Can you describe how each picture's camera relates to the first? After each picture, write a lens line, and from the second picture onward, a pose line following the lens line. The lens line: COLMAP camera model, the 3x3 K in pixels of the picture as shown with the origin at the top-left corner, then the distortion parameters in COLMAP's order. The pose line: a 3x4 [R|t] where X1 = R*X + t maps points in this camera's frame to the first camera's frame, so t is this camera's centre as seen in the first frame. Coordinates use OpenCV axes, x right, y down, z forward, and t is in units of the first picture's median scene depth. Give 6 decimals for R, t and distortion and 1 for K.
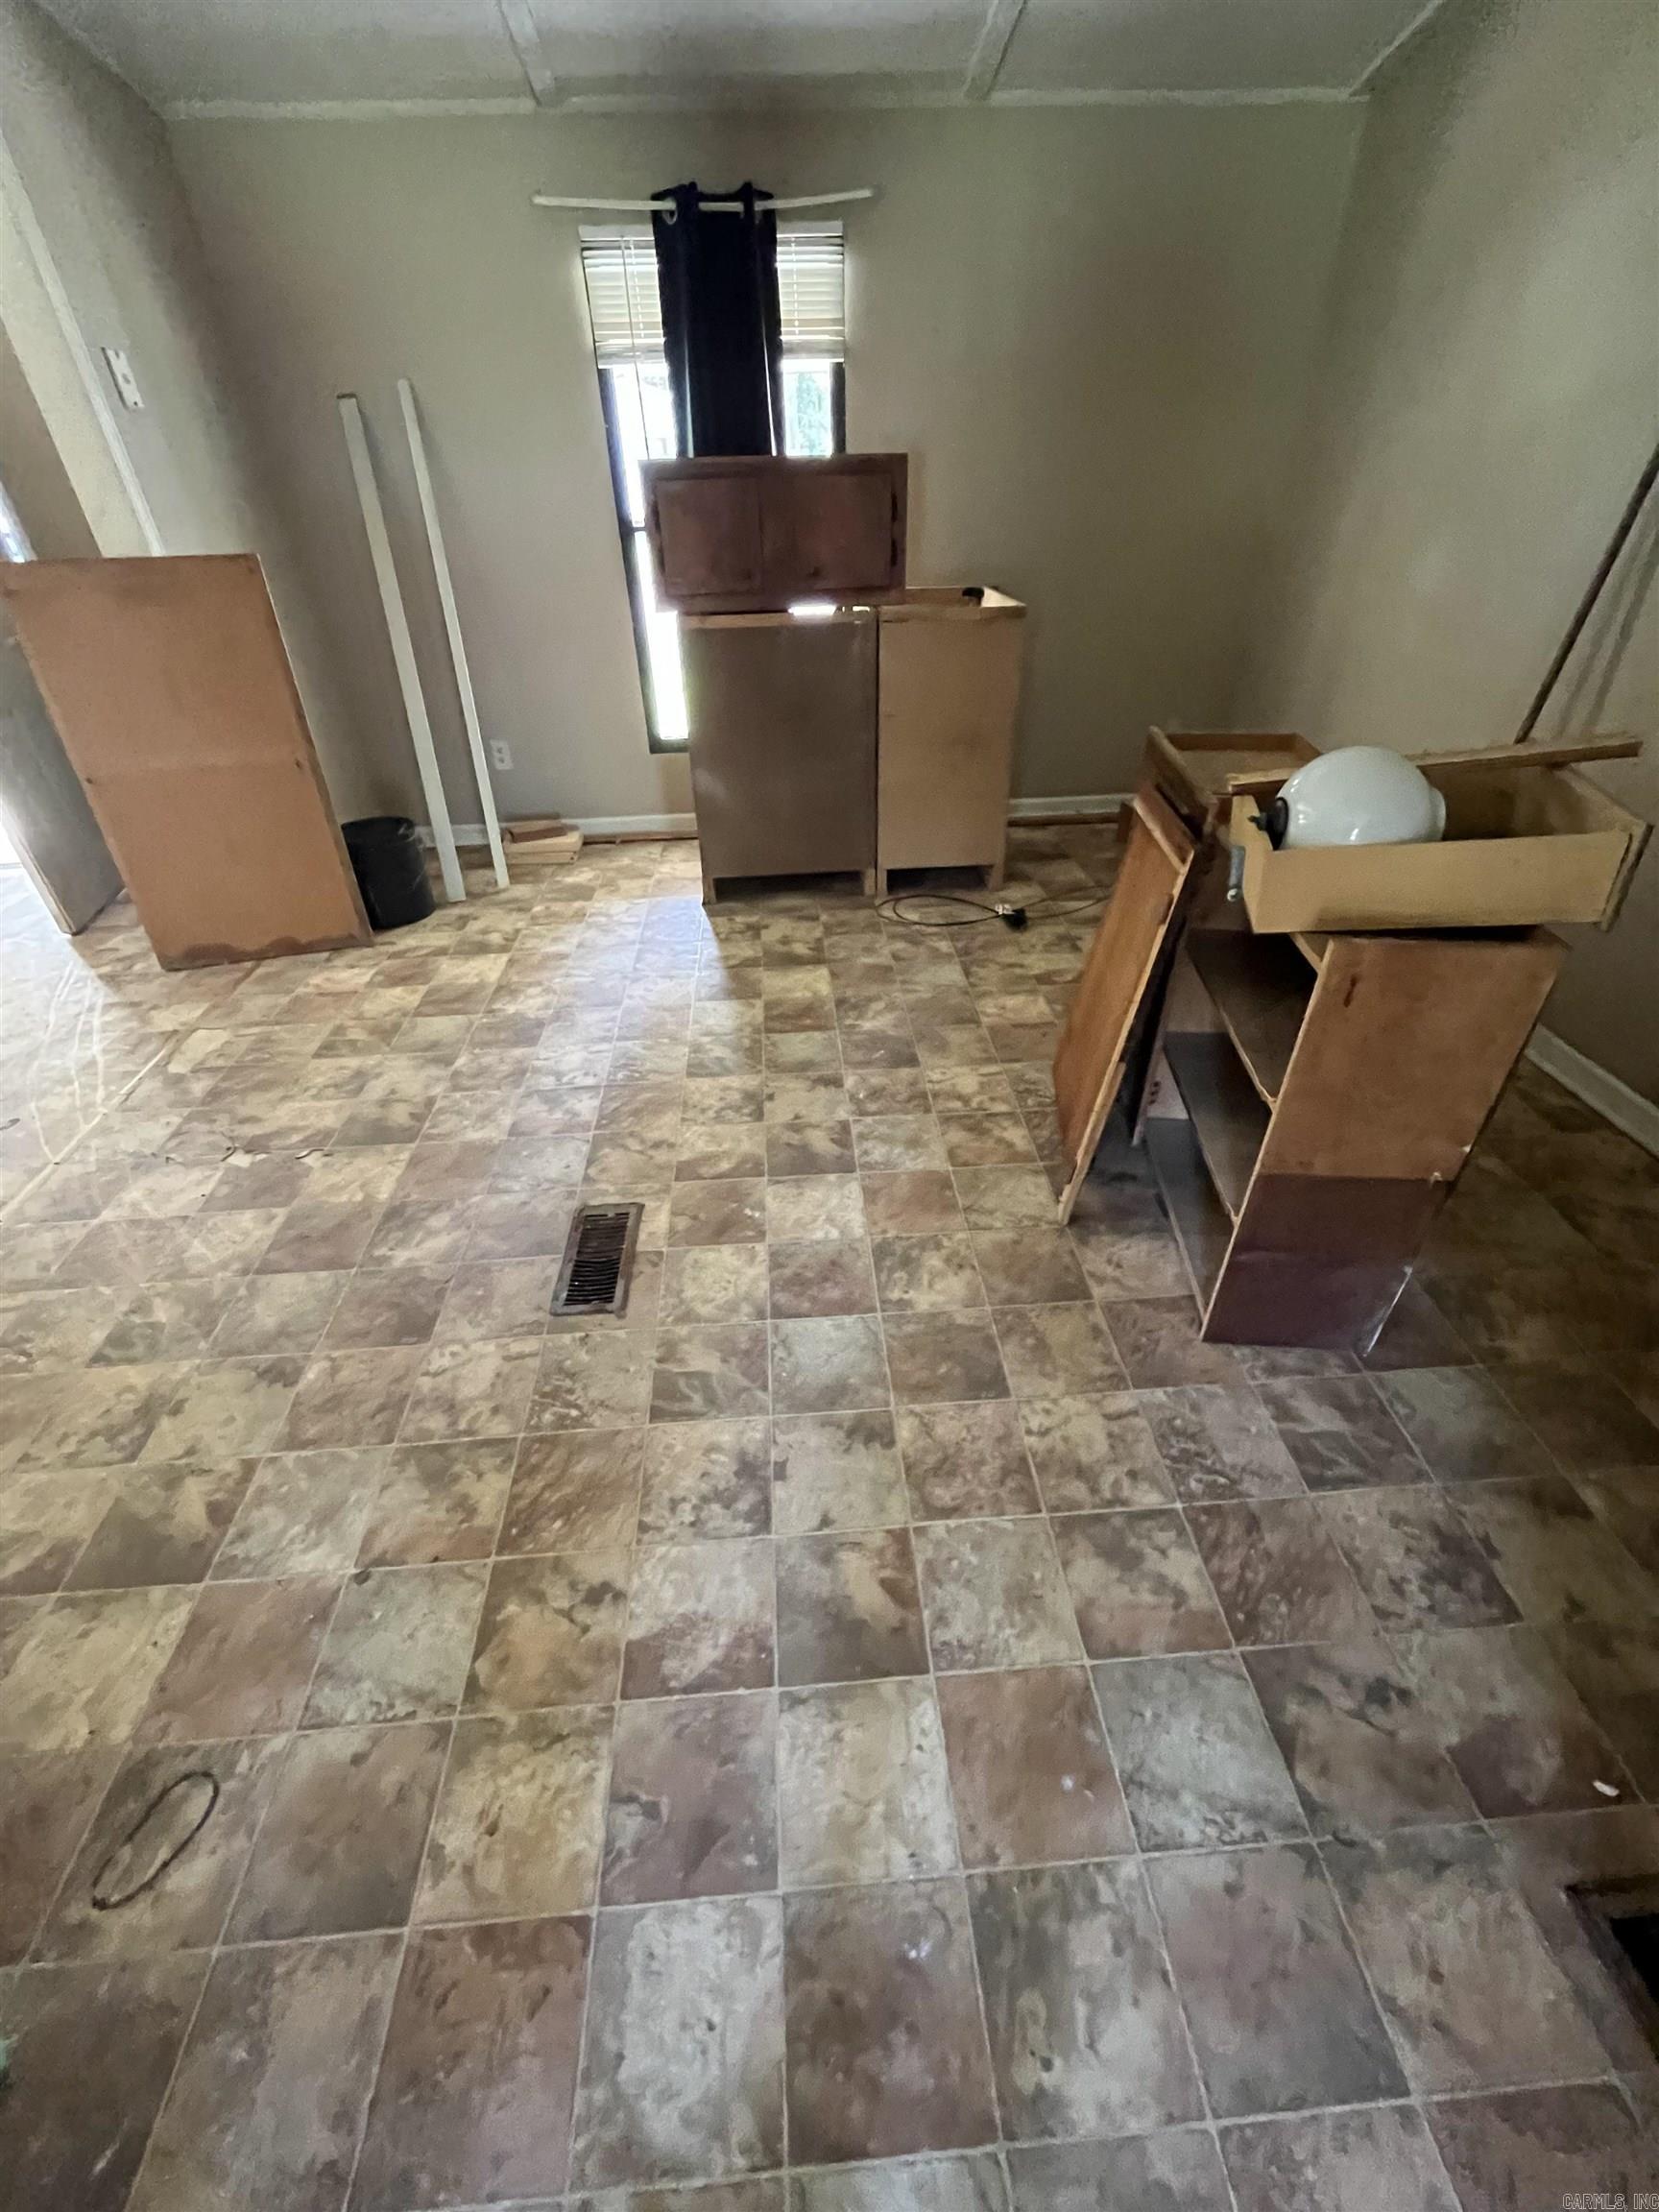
lens RADIAL K [[891.4, 0, 826.1], [0, 891.4, 1108.6], [0, 0, 1]] dist [-0.001827, -0.000011]
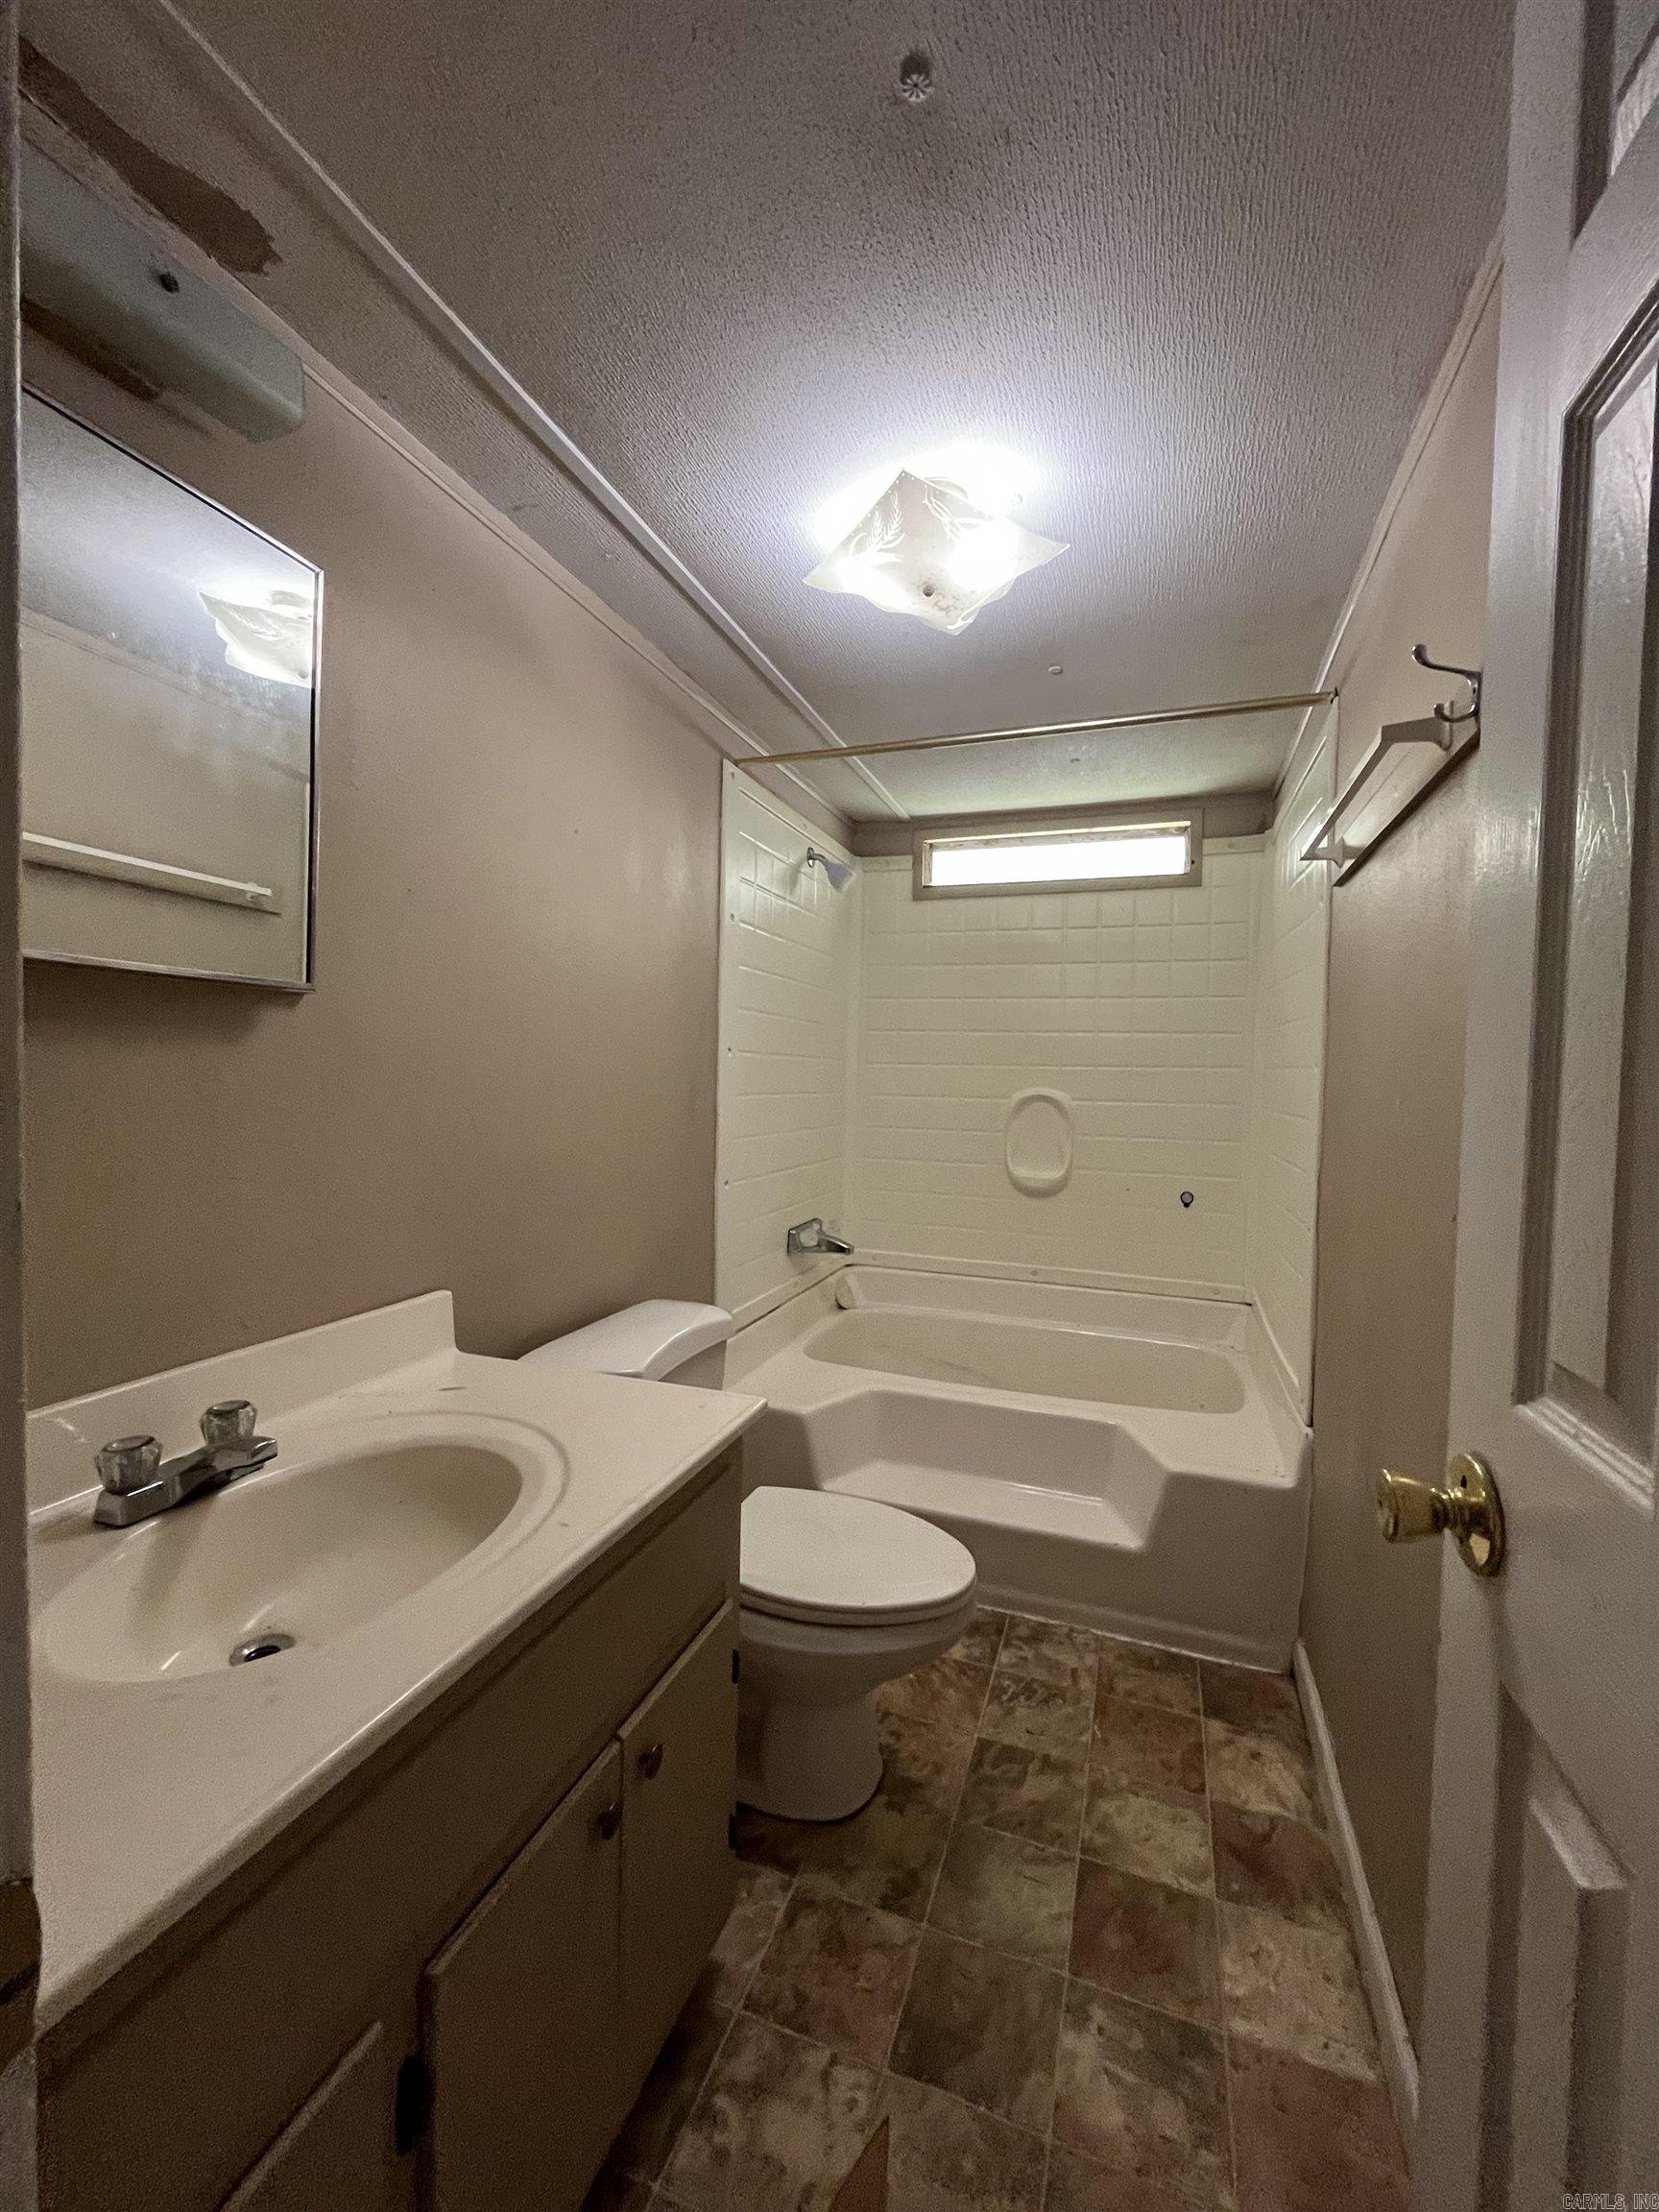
lens RADIAL K [[891.4, 0, 831.7], [0, 891.4, 1098.6], [0, 0, 1]] dist [-0.001827, -0.000011]
pose [[-0.404650, 0.027956, -0.914044, 0.840072], [-0.554854, 0.787017, 0.269706, -0.462478], [0.726909, 0.616297, -0.302955, 0.660008]]
